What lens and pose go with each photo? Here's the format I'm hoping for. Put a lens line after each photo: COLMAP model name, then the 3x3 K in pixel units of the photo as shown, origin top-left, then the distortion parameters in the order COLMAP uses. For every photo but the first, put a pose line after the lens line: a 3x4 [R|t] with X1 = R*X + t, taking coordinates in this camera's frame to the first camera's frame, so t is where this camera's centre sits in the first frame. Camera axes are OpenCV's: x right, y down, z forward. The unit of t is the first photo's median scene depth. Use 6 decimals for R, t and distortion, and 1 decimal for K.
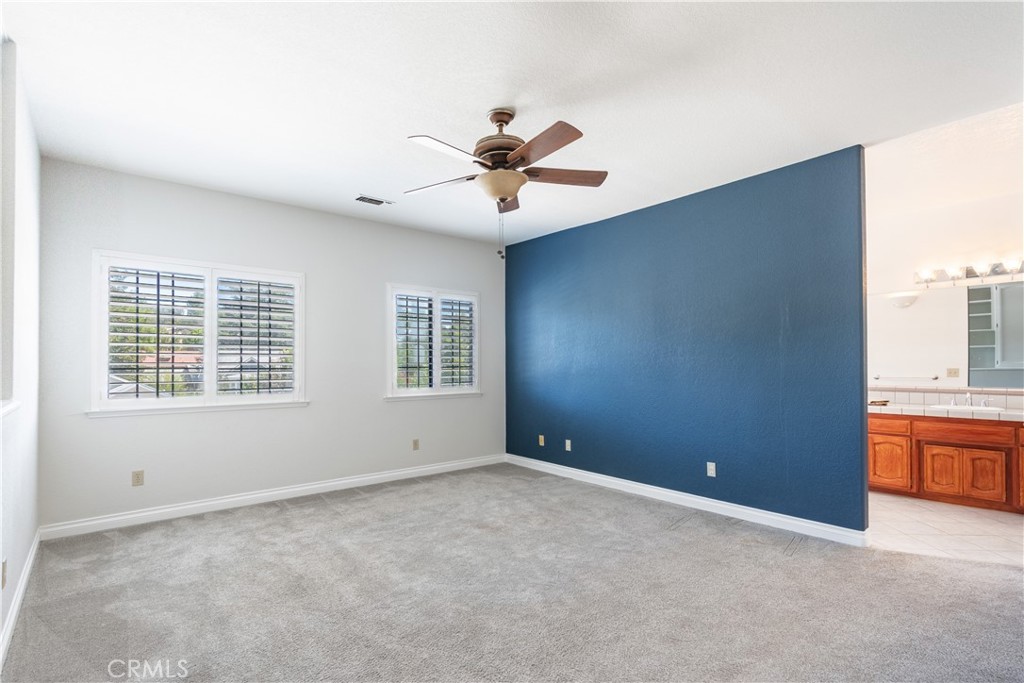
lens RADIAL K [[474.7, 0, 487.0], [0, 474.7, 348.3], [0, 0, 1]] dist [0.003726, 0.000310]
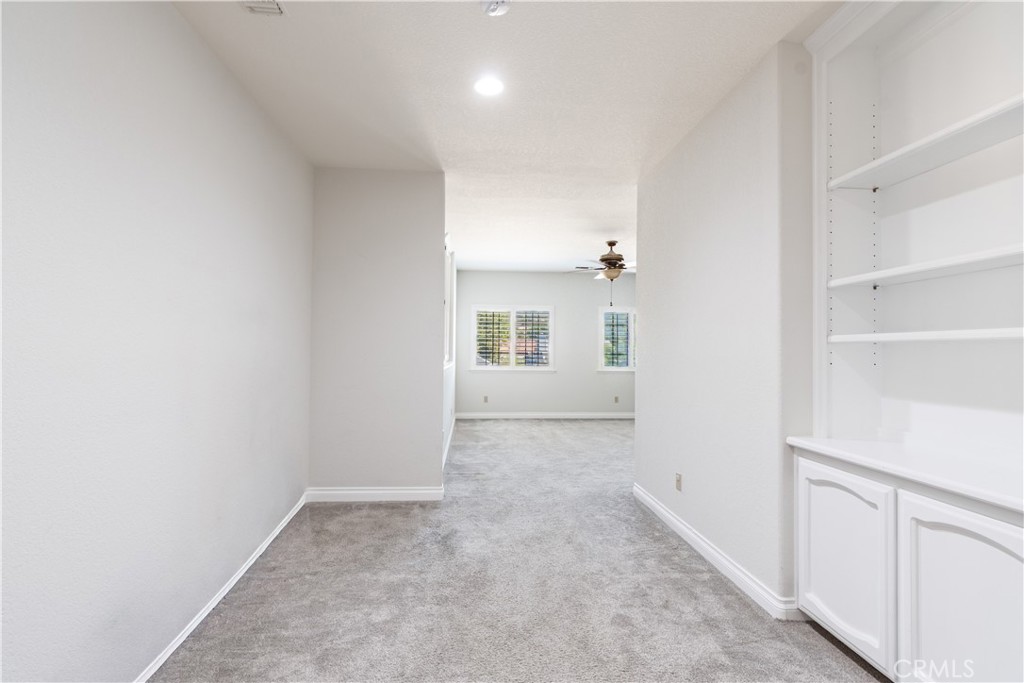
lens RADIAL K [[460.9, 0, 512.0], [0, 460.9, 341.5], [0, 0, 1]] dist [0.001842, 0.000157]
pose [[0.824802, 0.004391, -0.565404, 0.607737], [0.007576, 0.999794, 0.018816, -0.051389], [0.565370, -0.019802, 0.824599, -0.736835]]
